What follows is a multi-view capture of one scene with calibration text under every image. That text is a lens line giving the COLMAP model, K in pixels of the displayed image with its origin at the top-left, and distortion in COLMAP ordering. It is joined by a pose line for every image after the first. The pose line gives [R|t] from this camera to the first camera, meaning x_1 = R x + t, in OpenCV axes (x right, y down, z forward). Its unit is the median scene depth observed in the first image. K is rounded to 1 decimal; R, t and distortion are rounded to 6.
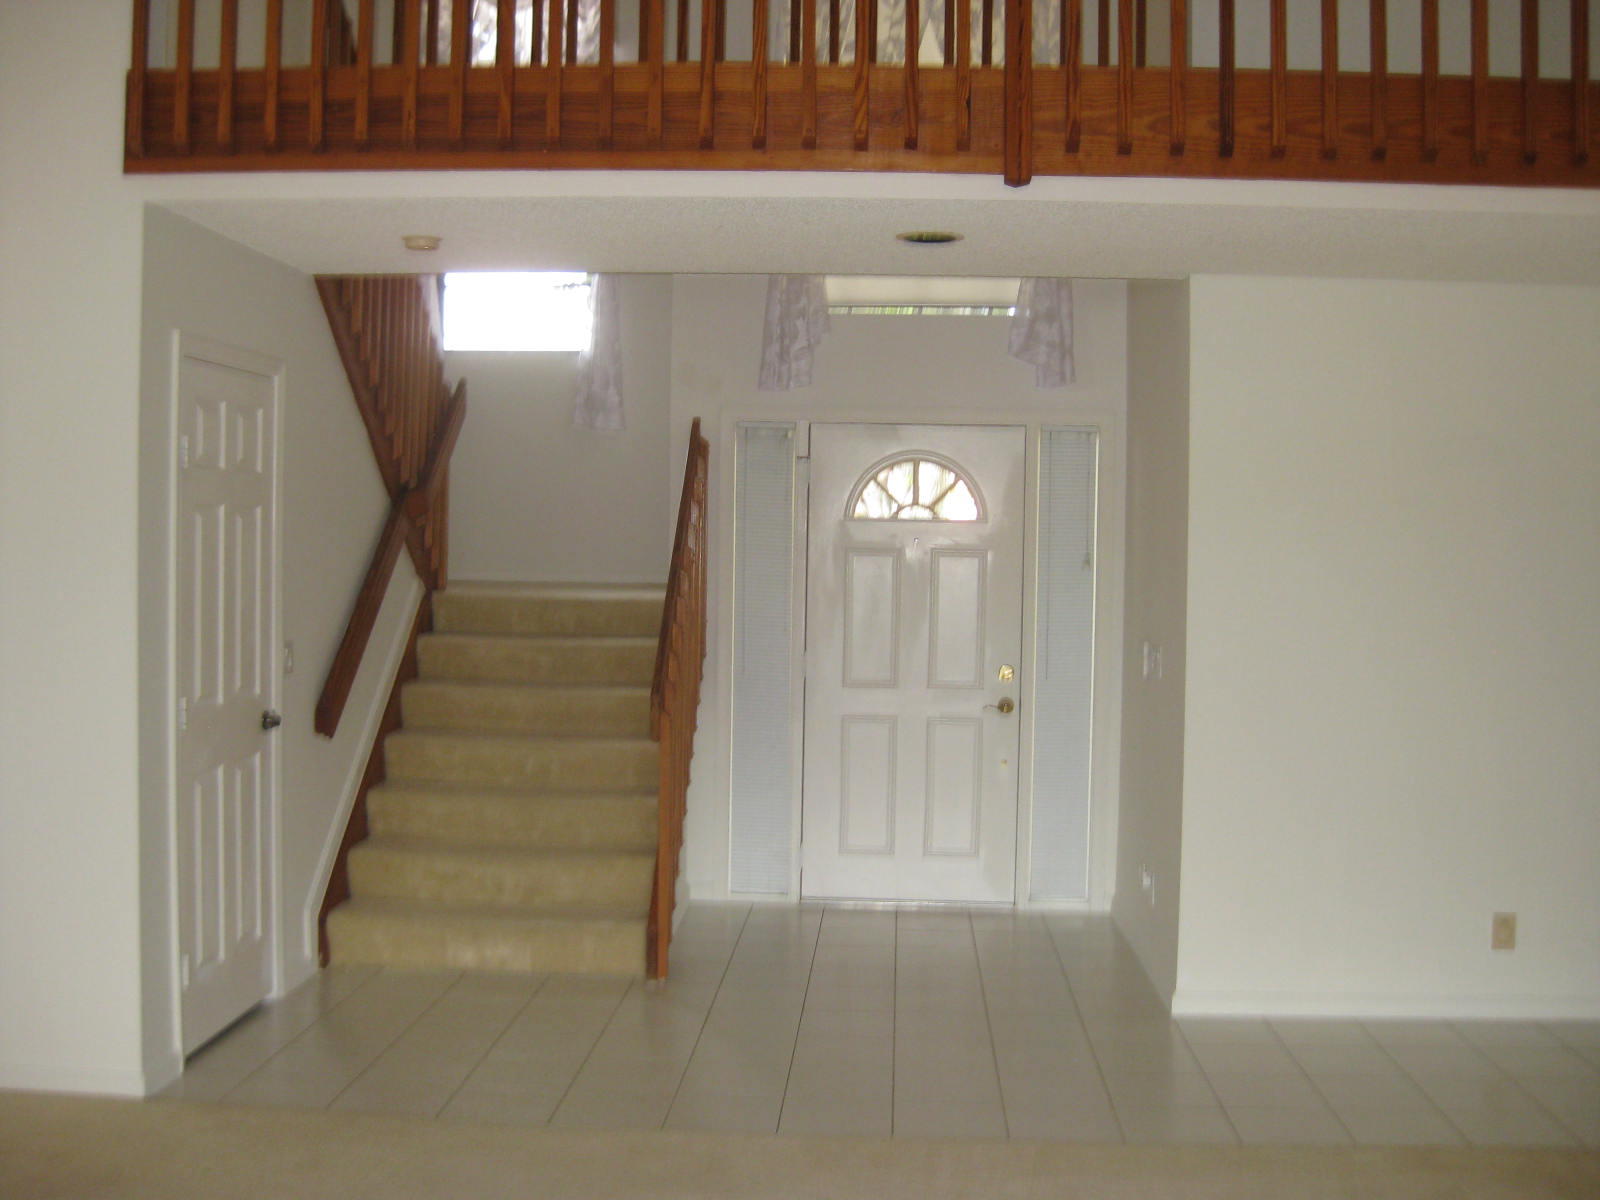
lens RADIAL K [[1752.0, 0, 801.7], [0, 1752.0, 575.1], [0, 0, 1]] dist [-0.192150, 0.168450]
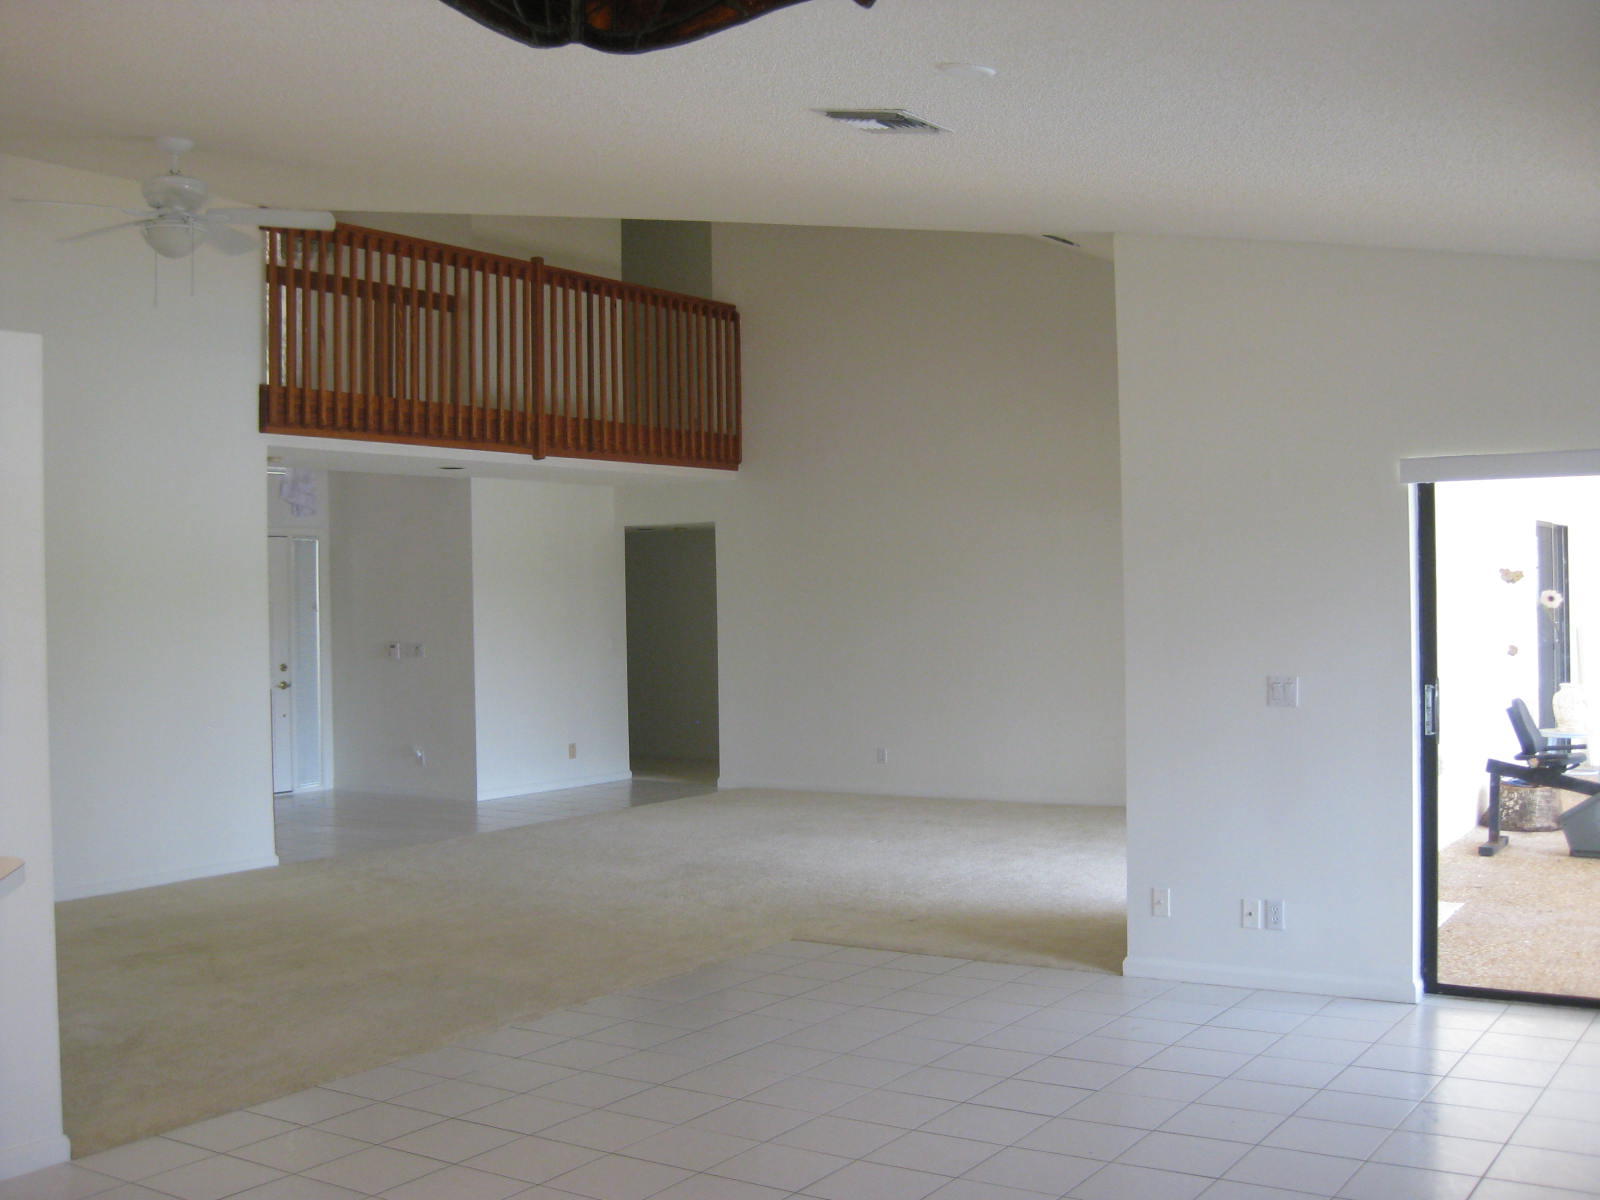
lens RADIAL K [[1752.0, 0, 801.7], [0, 1752.0, 575.1], [0, 0, 1]] dist [-0.192150, 0.168450]
pose [[0.512153, -0.017349, 0.858719, -1.911861], [0.038052, 0.999273, -0.002506, -0.025689], [-0.858051, 0.033959, 0.512440, -0.689421]]
